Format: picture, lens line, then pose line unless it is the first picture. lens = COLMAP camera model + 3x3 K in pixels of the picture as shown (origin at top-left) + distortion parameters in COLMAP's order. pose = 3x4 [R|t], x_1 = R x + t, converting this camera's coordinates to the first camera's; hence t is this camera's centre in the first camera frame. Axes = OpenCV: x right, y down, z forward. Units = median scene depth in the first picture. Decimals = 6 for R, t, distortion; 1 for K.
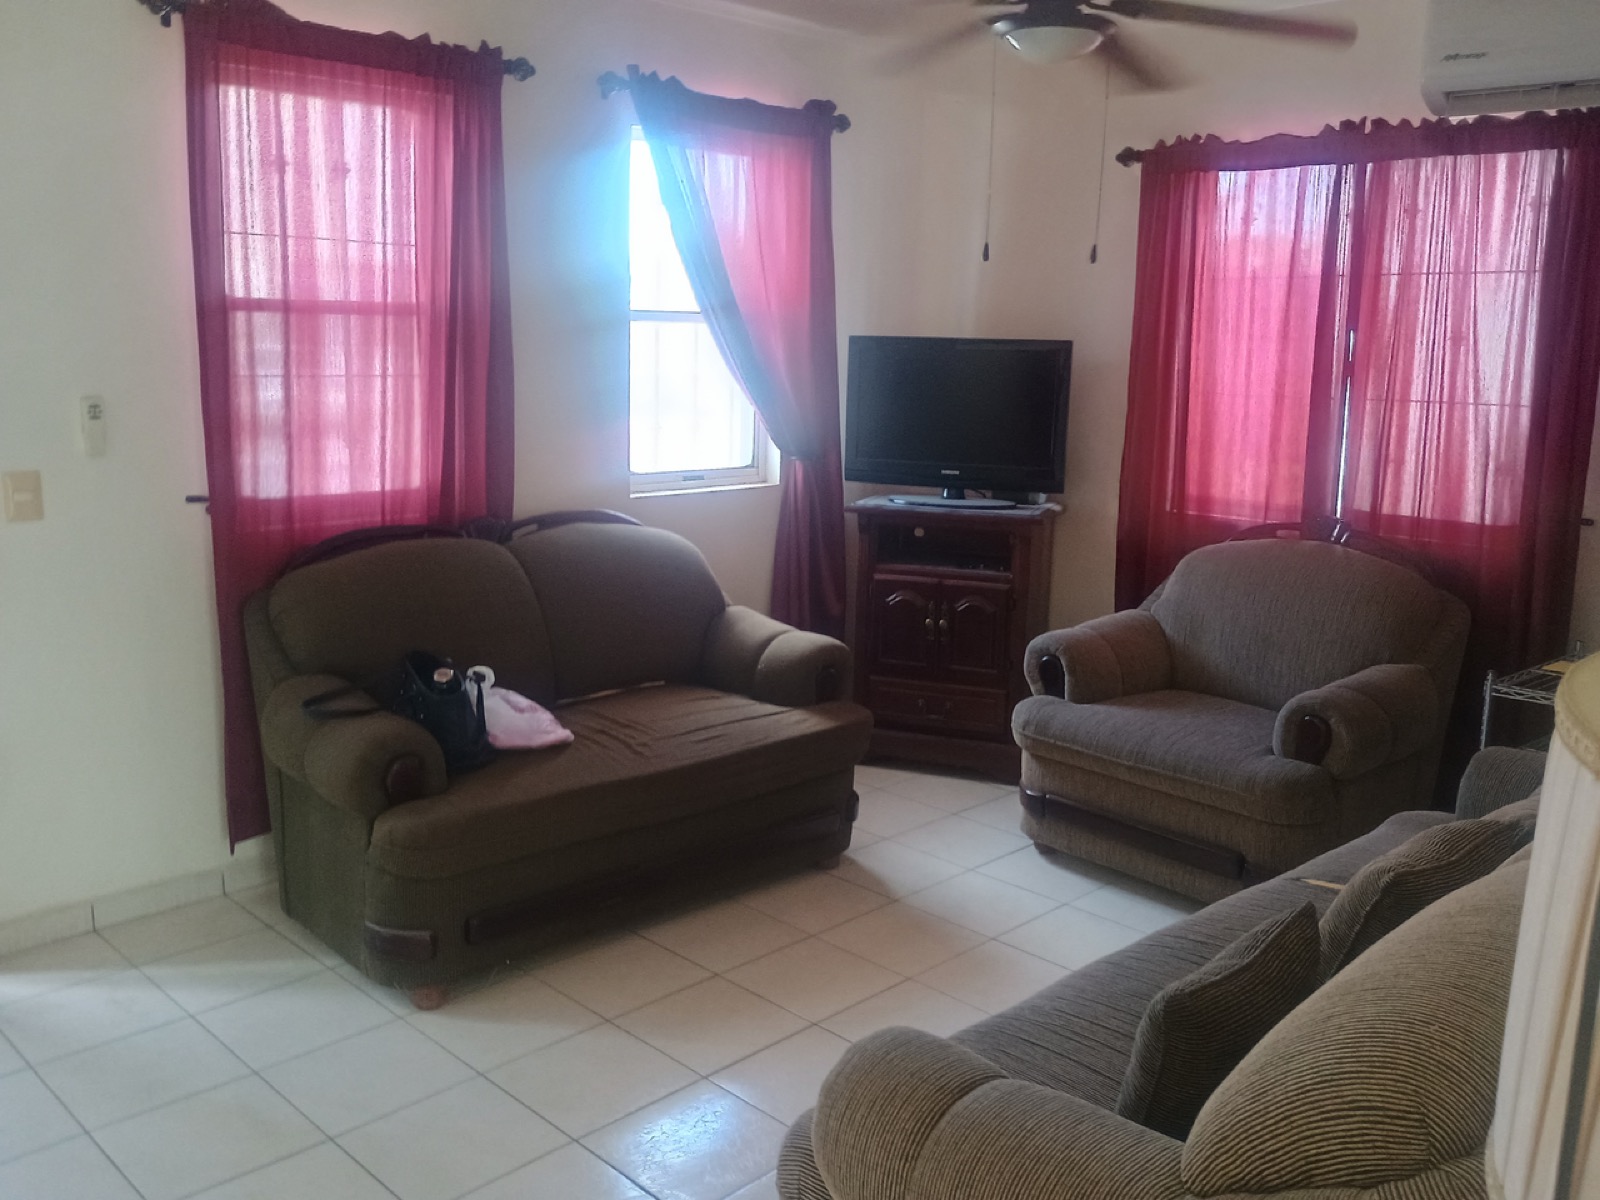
lens RADIAL K [[1404.8, 0, 800.0], [0, 1404.8, 600.0], [0, 0, 1]] dist [0.088479, -0.137778]
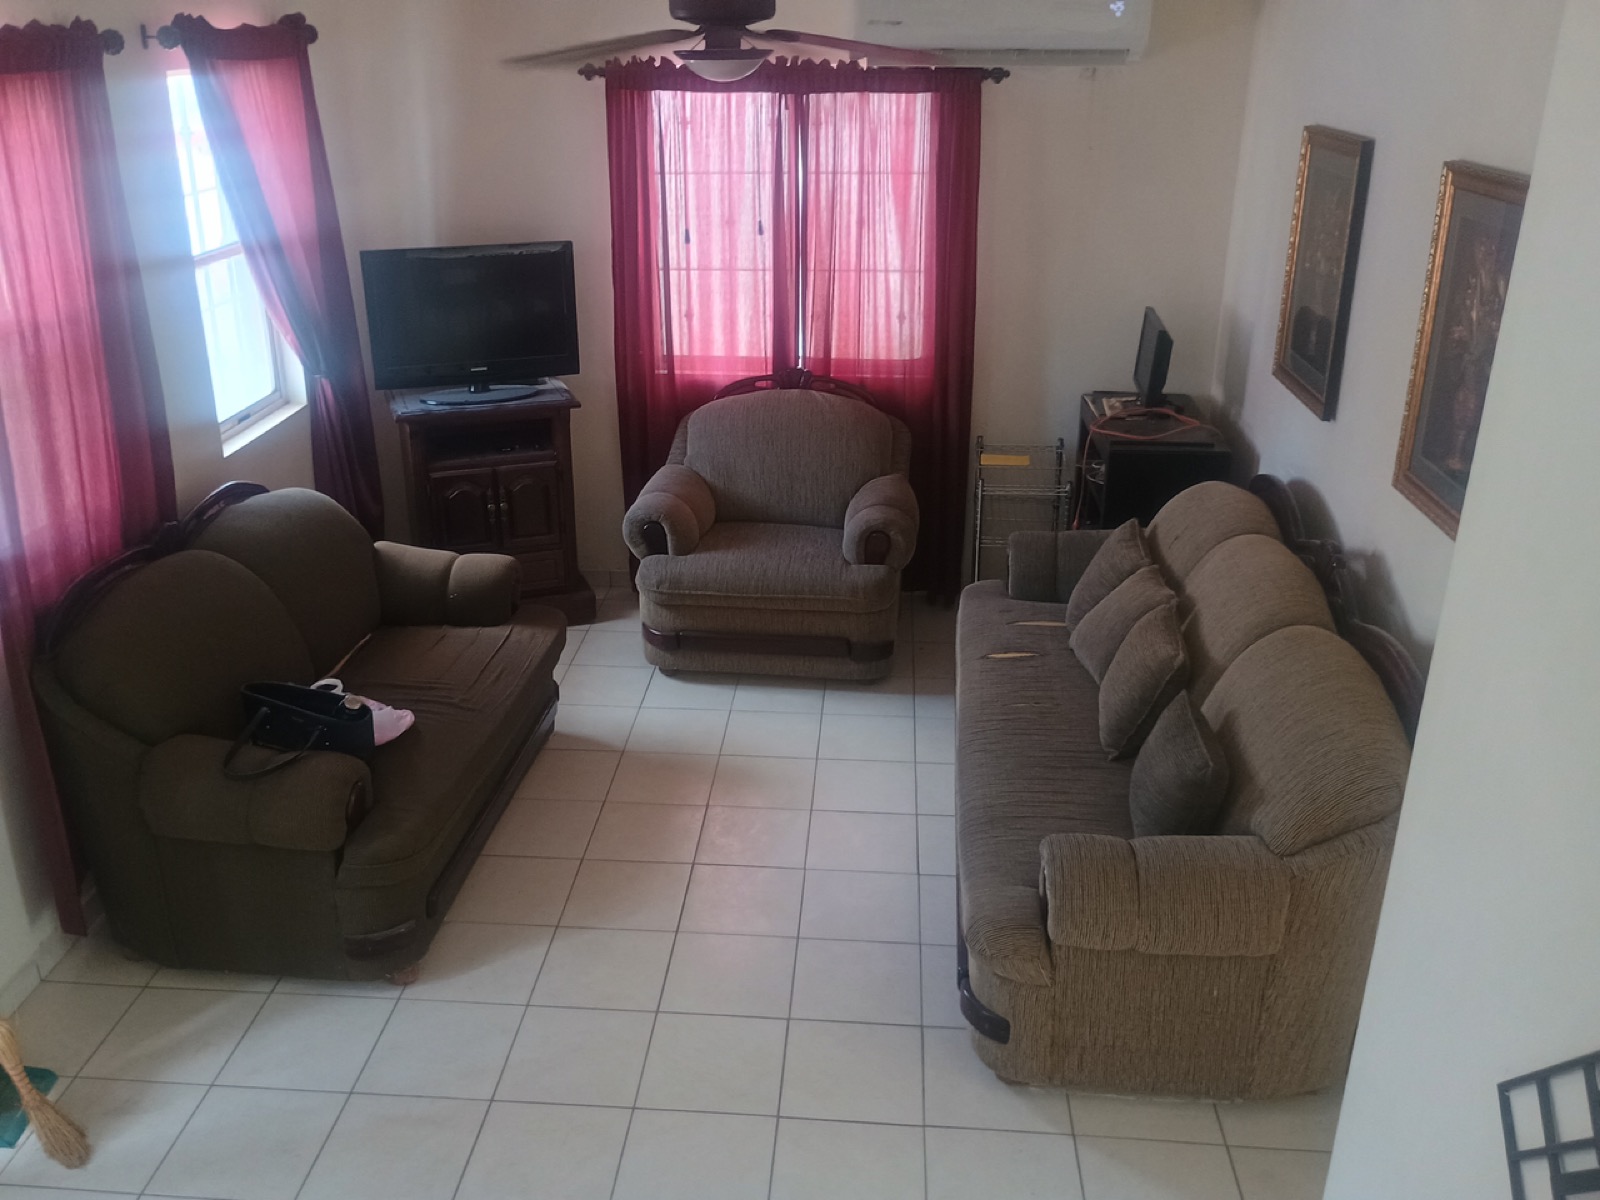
lens RADIAL K [[1404.8, 0, 800.0], [0, 1404.8, 600.0], [0, 0, 1]] dist [0.088479, -0.137778]
pose [[0.750629, -0.268349, 0.603775, -0.482293], [0.136881, 0.957142, 0.255231, -0.190554], [-0.646389, -0.108939, 0.755191, -0.014230]]
